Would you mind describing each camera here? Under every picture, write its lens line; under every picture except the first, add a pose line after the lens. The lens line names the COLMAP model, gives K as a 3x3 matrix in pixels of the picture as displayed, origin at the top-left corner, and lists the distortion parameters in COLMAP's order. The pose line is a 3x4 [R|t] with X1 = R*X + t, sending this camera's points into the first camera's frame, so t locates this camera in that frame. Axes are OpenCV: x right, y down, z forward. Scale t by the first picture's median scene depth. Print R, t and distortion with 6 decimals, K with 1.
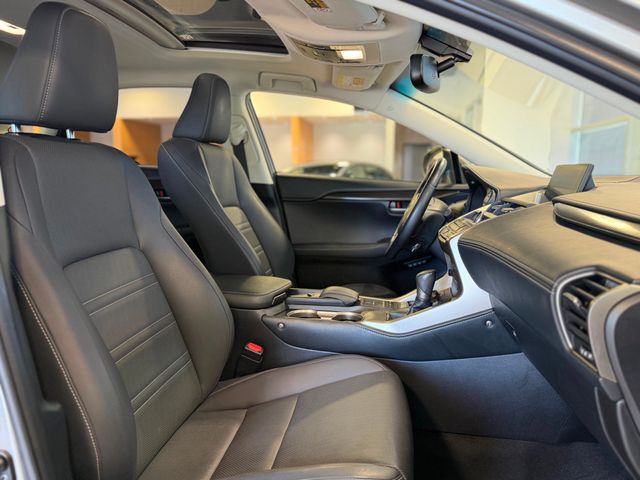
lens RADIAL K [[480.1, 0, 320.0], [0, 480.1, 240.0], [0, 0, 1]] dist [0.029167, -0.004908]
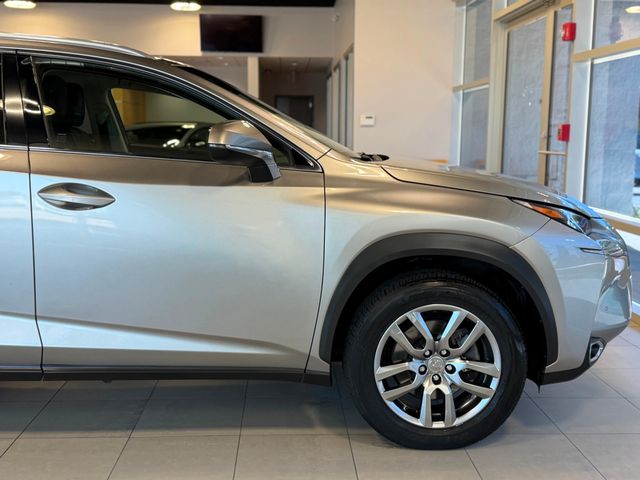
lens RADIAL K [[789.3, 0, 320.0], [0, 789.3, 240.0], [0, 0, 1]] dist [0.117461, -0.035395]
pose [[0.979877, -0.030510, 0.197257, -0.002328], [0.032152, 0.999470, -0.005127, 0.043643], [-0.196996, 0.011366, 0.980338, -0.345943]]
